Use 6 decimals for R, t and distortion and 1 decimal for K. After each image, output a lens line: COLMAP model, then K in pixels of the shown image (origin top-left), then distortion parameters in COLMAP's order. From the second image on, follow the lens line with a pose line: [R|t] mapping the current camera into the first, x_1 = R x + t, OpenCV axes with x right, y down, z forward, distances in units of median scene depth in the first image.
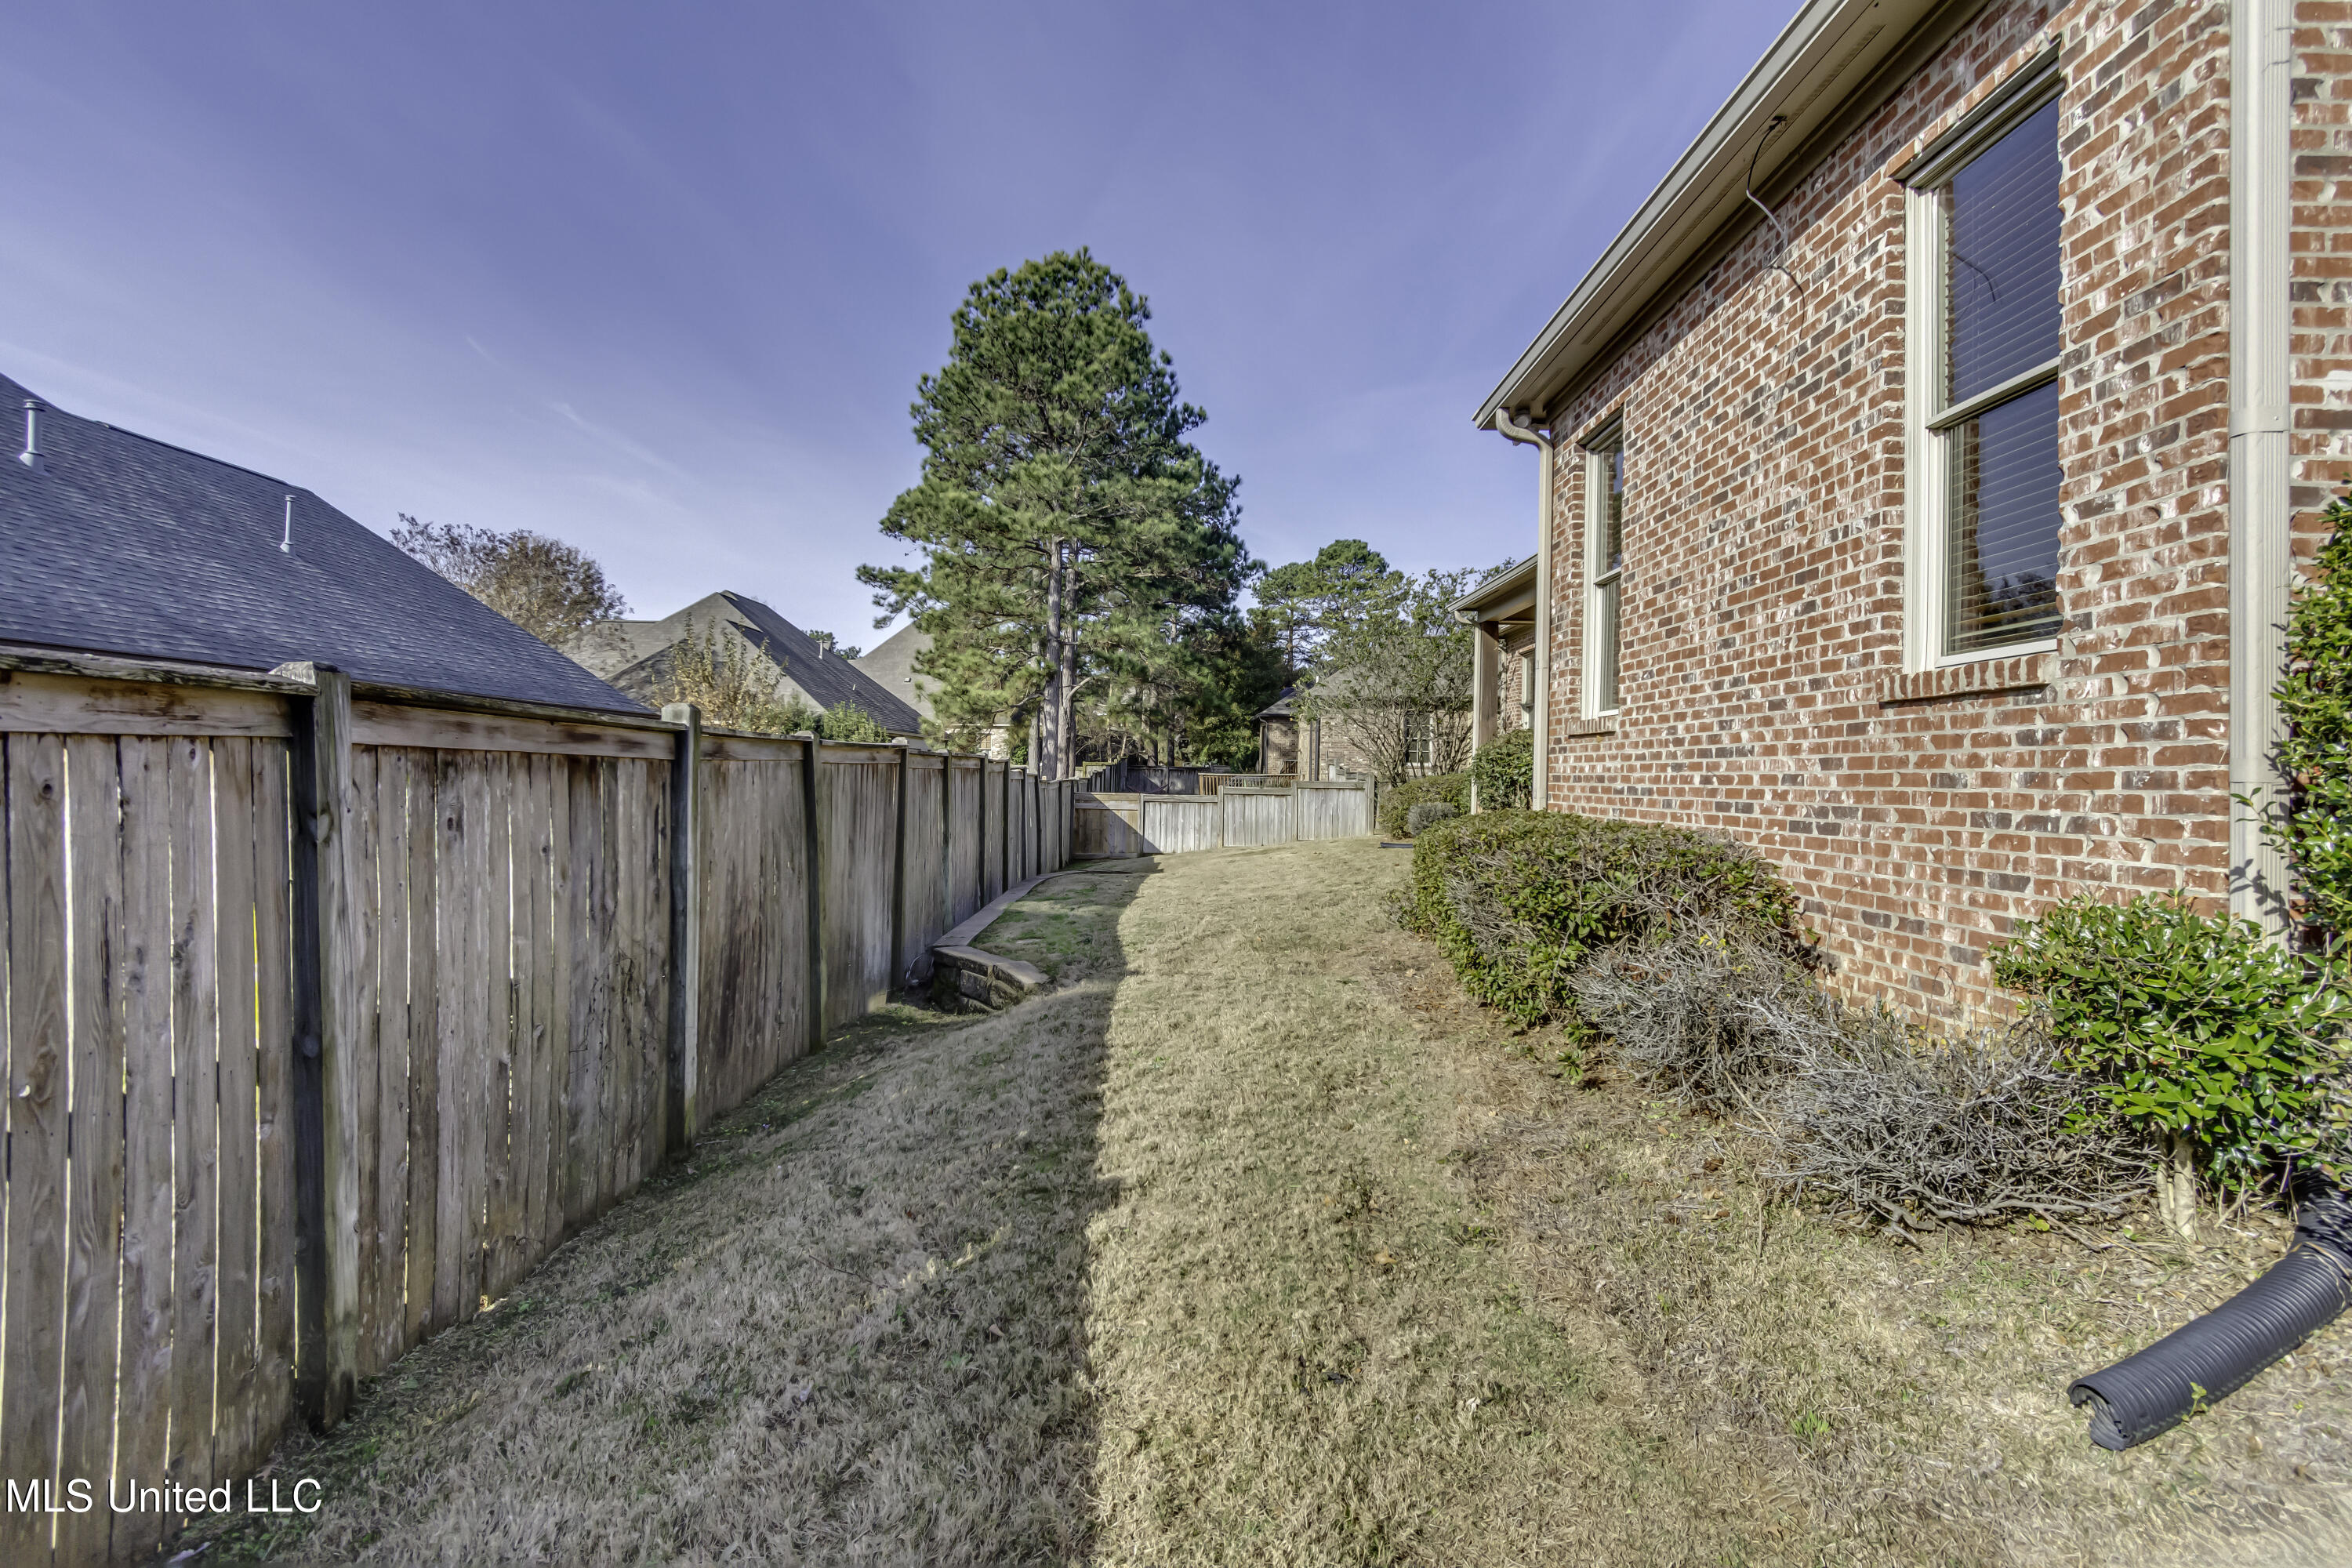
lens RADIAL K [[1104.7, 0, 1169.4], [0, 1104.7, 773.4], [0, 0, 1]] dist [0.000312, -0.002642]
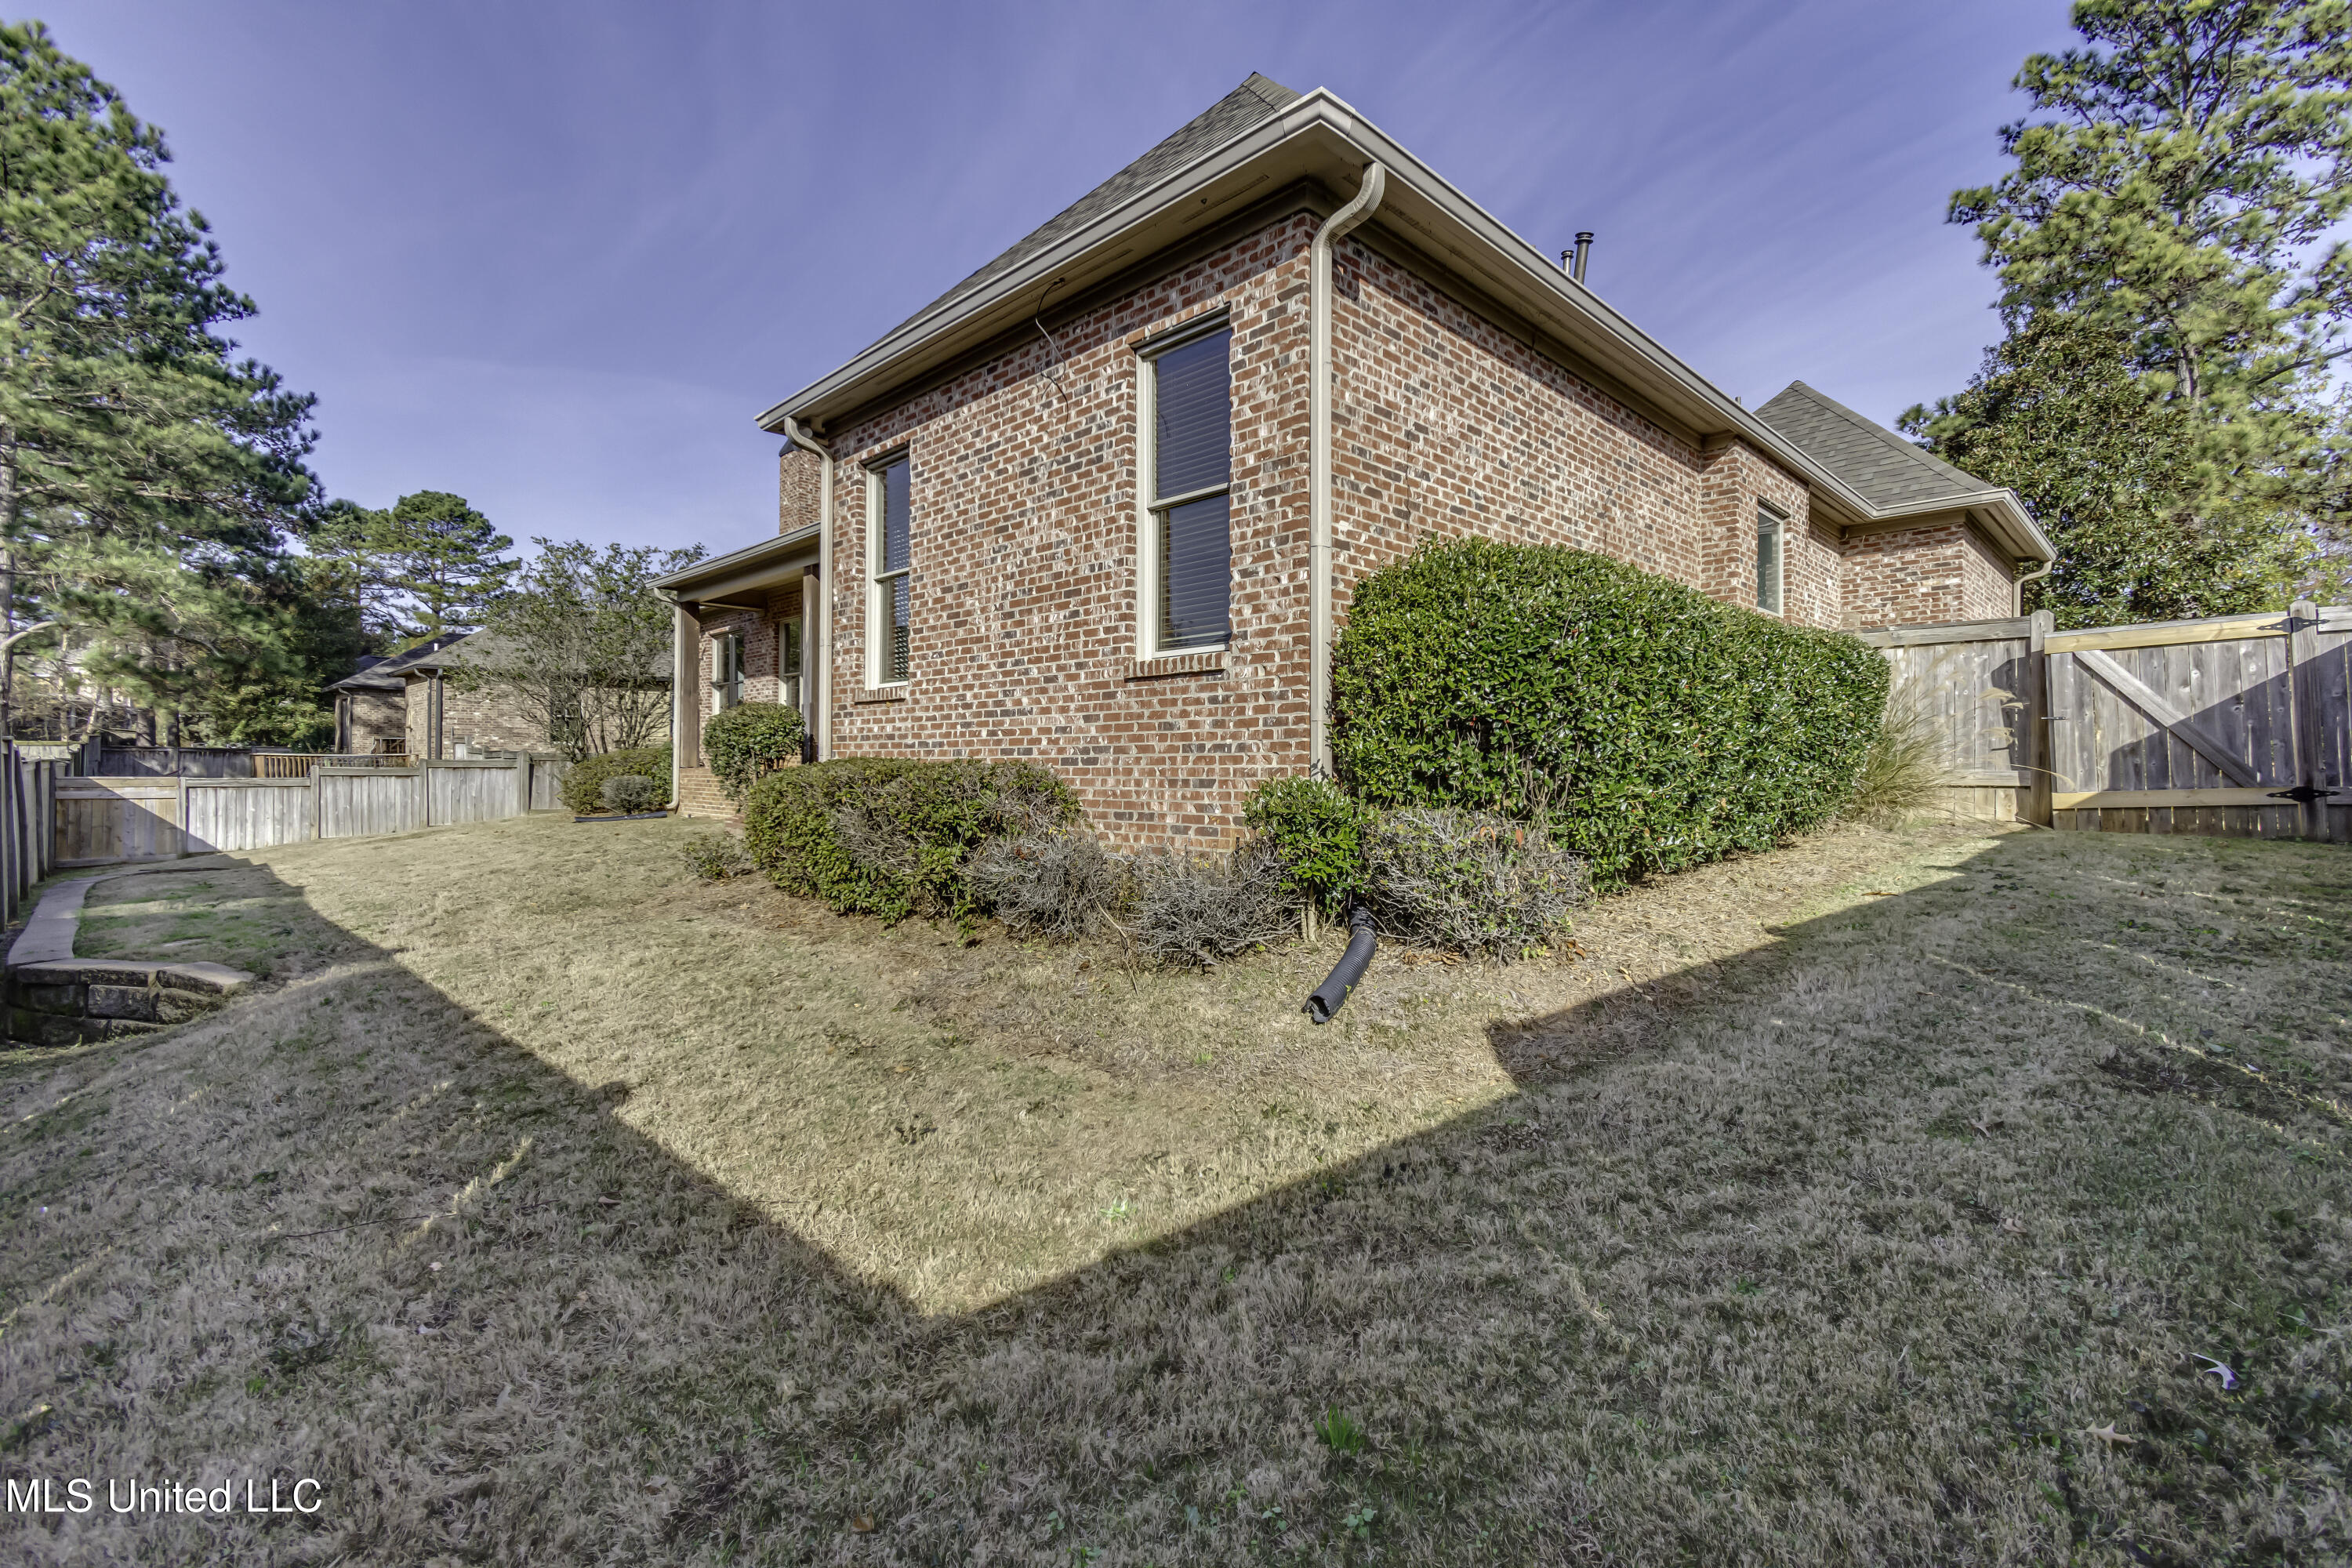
lens RADIAL K [[1036.9, 0, 1171.7], [0, 1036.9, 775.2], [0, 0, 1]] dist [0.003403, 0.001039]
pose [[0.707100, -0.016891, 0.706912, -0.320207], [0.005011, 0.999809, 0.018878, 0.041270], [-0.707096, -0.009806, 0.707049, -0.086005]]
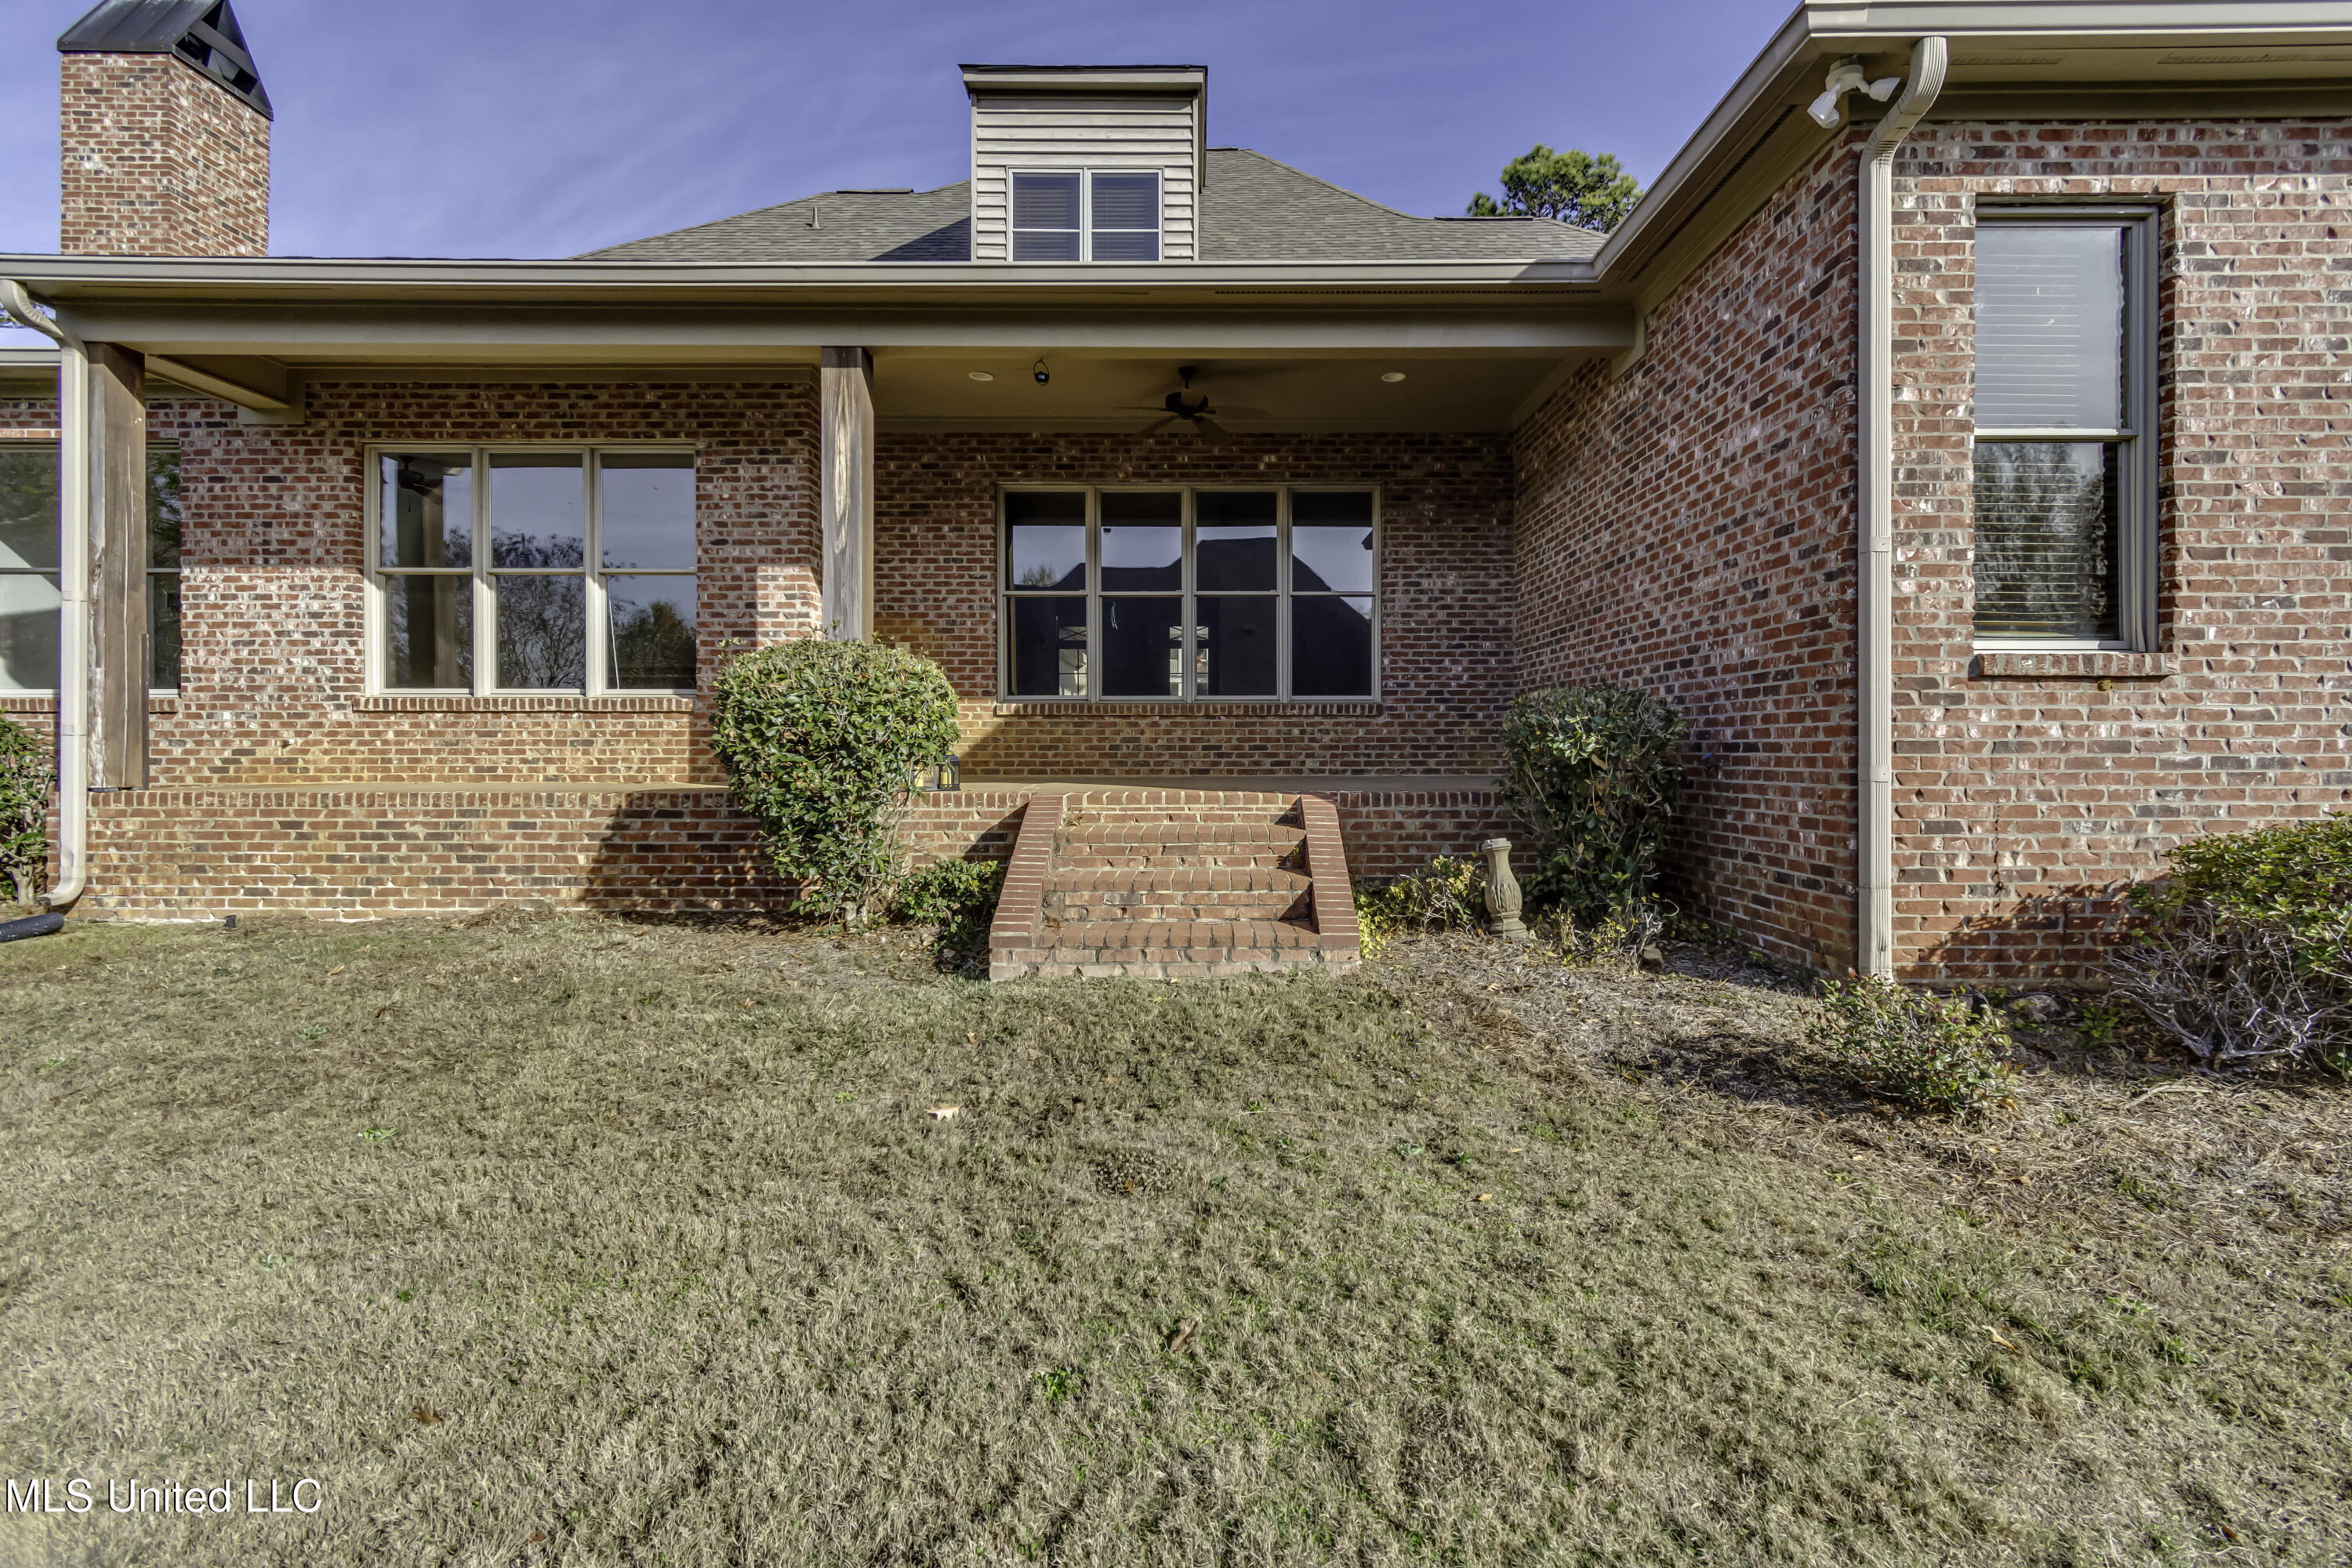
lens RADIAL K [[1036.9, 0, 1205.7], [0, 1036.9, 748.1], [0, 0, 1]] dist [0.003403, 0.001039]
pose [[-0.018091, -0.017868, 0.999677, -0.321273], [-0.000462, 0.999840, 0.017863, -0.007318], [-0.999836, -0.000139, -0.018097, 2.284114]]
